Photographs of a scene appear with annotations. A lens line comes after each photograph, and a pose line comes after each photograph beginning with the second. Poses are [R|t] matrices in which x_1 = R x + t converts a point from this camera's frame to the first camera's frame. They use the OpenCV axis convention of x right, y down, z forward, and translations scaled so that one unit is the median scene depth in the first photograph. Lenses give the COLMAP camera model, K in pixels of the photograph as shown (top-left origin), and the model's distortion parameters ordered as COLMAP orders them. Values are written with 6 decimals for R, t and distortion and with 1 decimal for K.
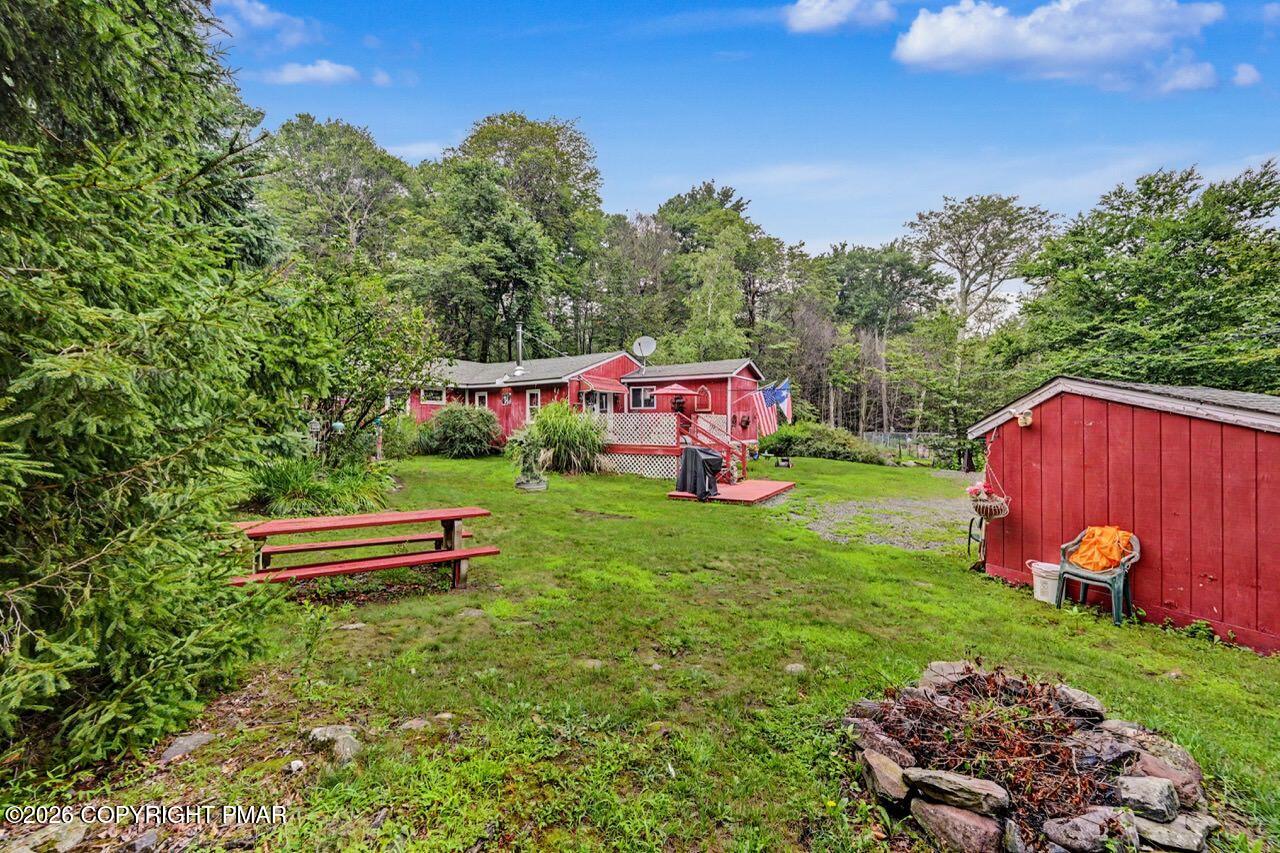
lens RADIAL K [[536.4, 0, 645.8], [0, 536.4, 427.1], [0, 0, 1]] dist [-0.001618, -0.000173]
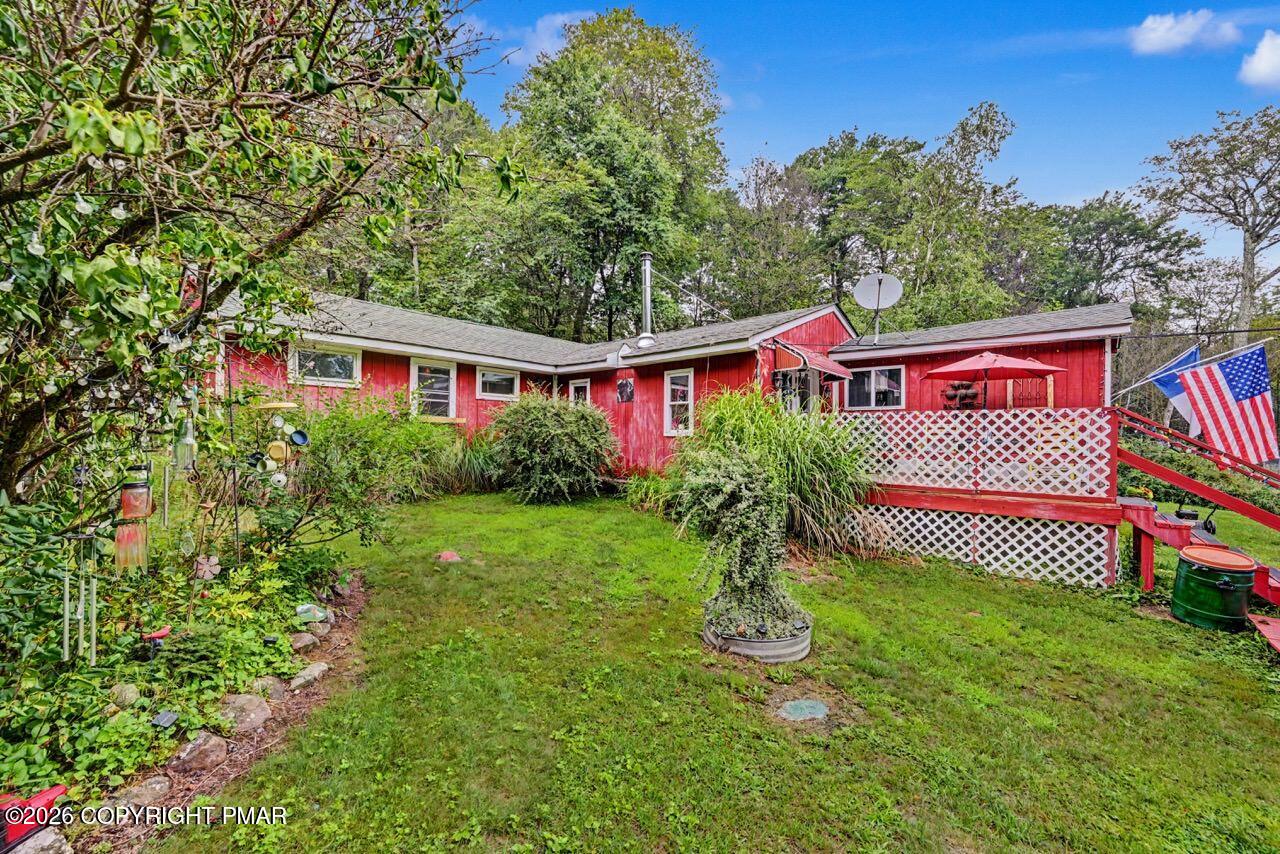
lens RADIAL K [[463.0, 0, 639.0], [0, 463.0, 438.8], [0, 0, 1]] dist [-0.000126, -0.000003]
pose [[0.991822, 0.008952, -0.127317, -0.174066], [-0.008908, 0.999960, 0.000911, -0.002601], [0.127321, 0.000231, 0.991862, 0.502130]]
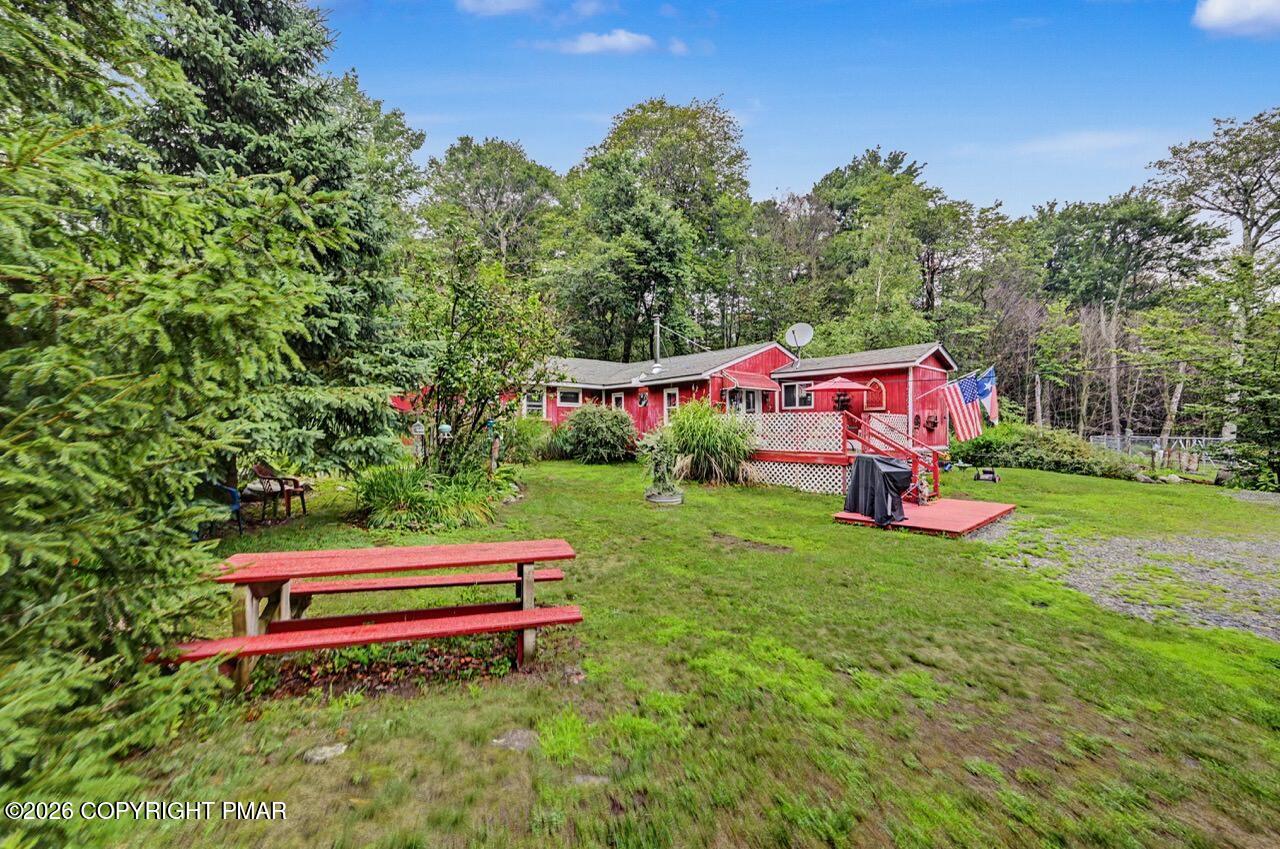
lens RADIAL K [[536.4, 0, 645.8], [0, 536.4, 425.1], [0, 0, 1]] dist [-0.001618, -0.000173]
pose [[0.962110, -0.004805, -0.272621, -0.005169], [0.002052, 0.999944, -0.010382, 0.000698], [0.272655, 0.009430, 0.962066, 0.113283]]
